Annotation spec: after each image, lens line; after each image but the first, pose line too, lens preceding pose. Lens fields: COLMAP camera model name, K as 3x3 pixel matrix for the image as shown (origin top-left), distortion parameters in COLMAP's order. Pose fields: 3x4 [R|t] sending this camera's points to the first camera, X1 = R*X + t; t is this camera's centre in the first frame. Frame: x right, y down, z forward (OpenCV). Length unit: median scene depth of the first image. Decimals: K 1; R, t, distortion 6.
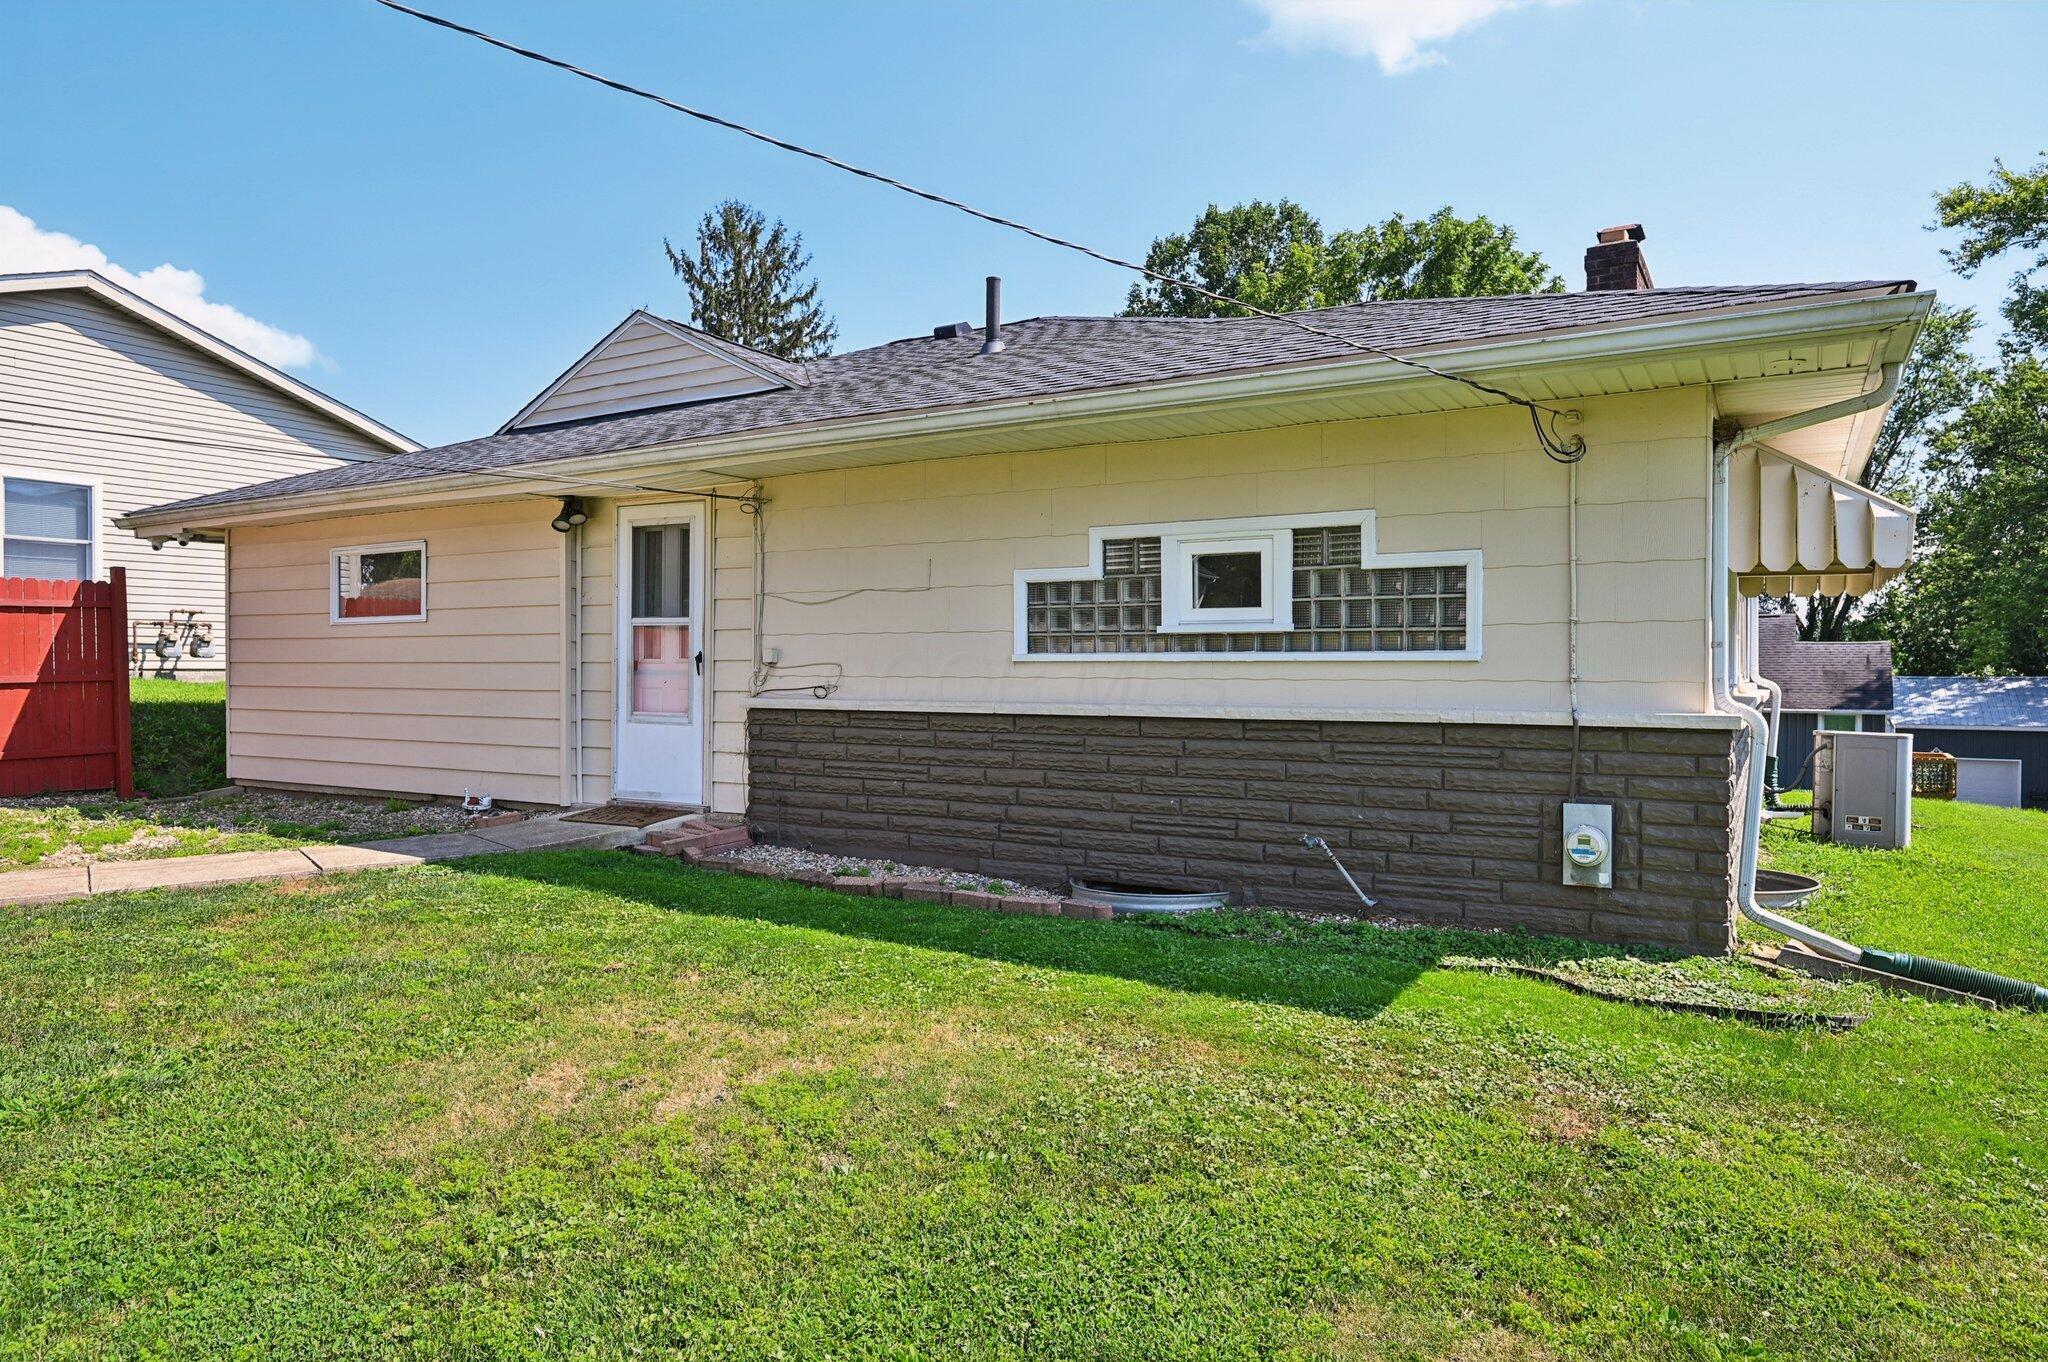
lens RADIAL K [[1260.0, 0, 1032.5], [0, 1260.0, 679.6], [0, 0, 1]] dist [-0.004638, 0.000366]
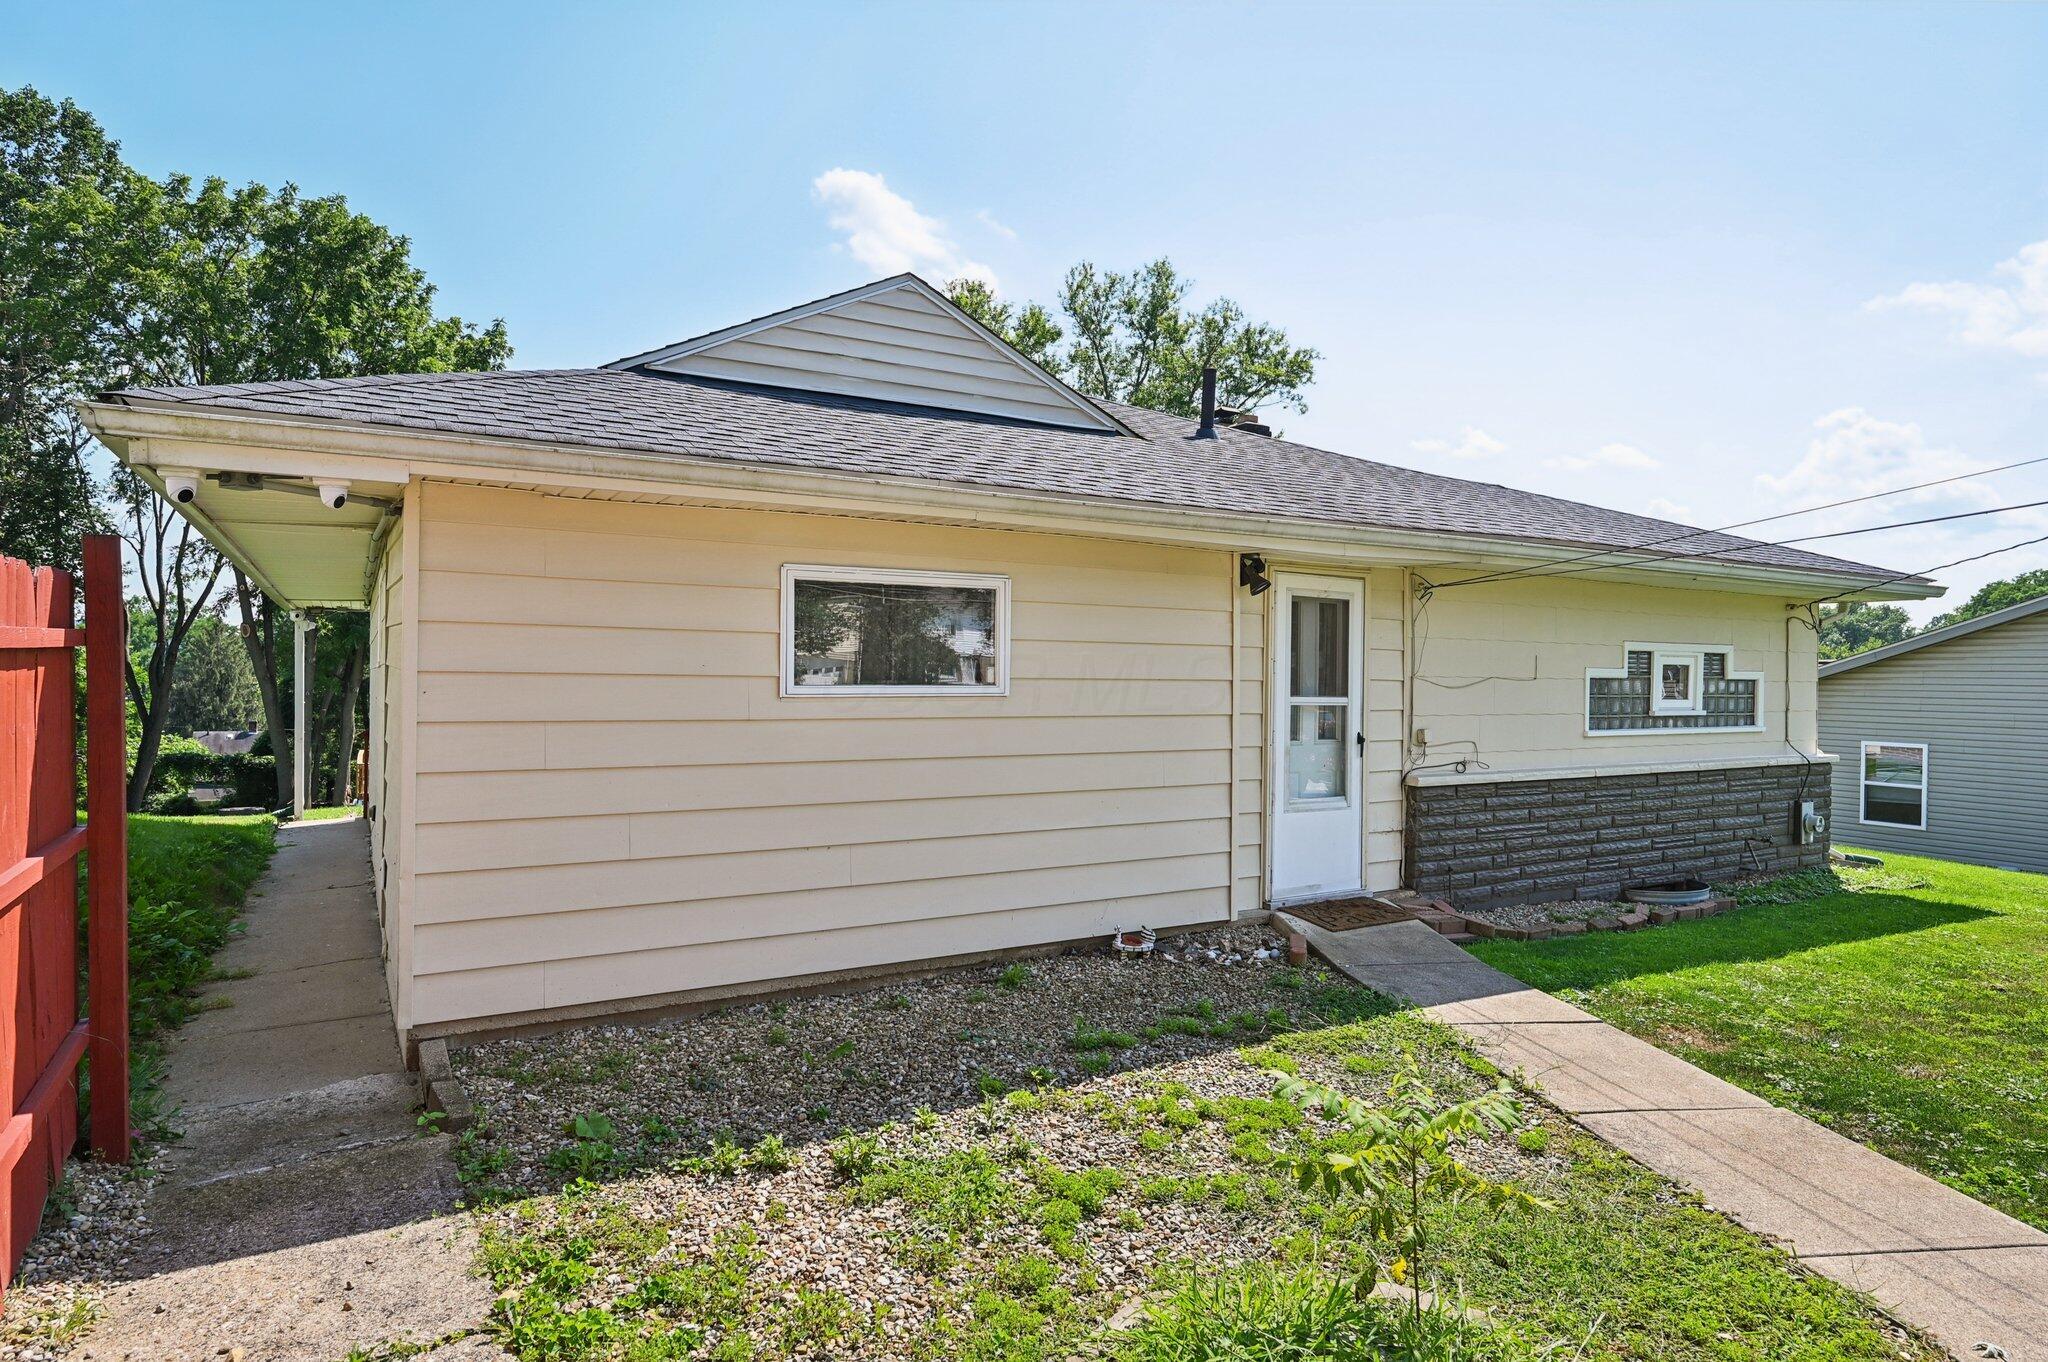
lens RADIAL K [[1146.2, 0, 1030.1], [0, 1146.2, 690.0], [0, 0, 1]] dist [-0.011631, -0.000506]
pose [[0.491721, -0.008153, 0.870715, -1.185508], [-0.002025, 0.999943, 0.010506, -0.065568], [-0.870750, -0.006929, 0.491676, 0.798501]]
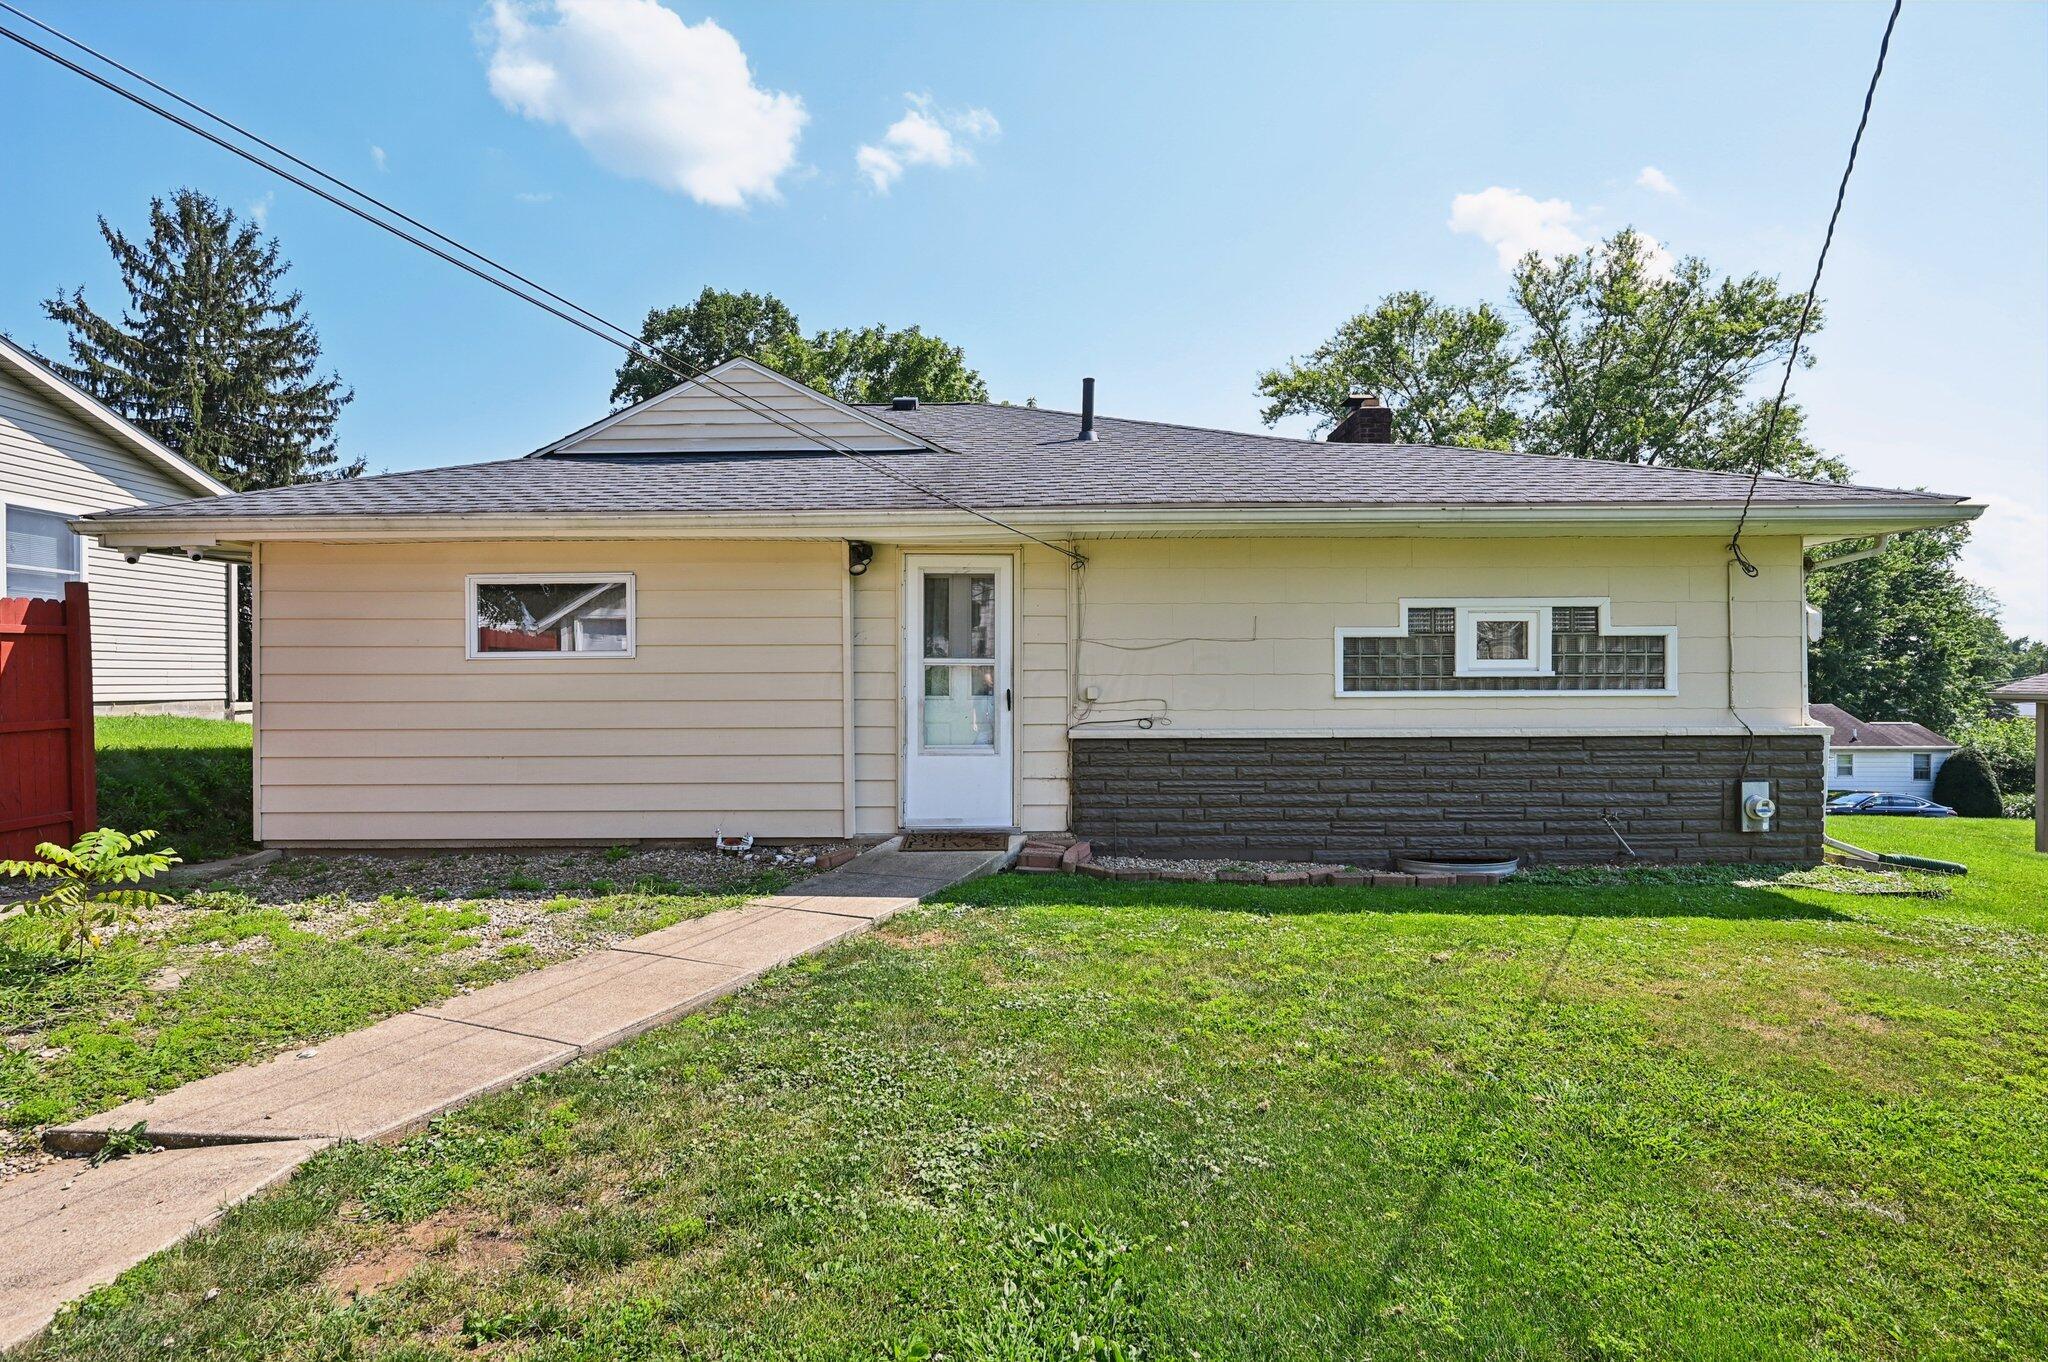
lens RADIAL K [[1038.1, 0, 1027.3], [0, 1038.1, 684.5], [0, 0, 1]] dist [-0.001297, -0.000642]
pose [[0.866682, -0.007363, 0.498806, -0.722413], [0.010715, 0.999935, -0.003856, -0.023370], [-0.498746, 0.008687, 0.866705, 0.195681]]
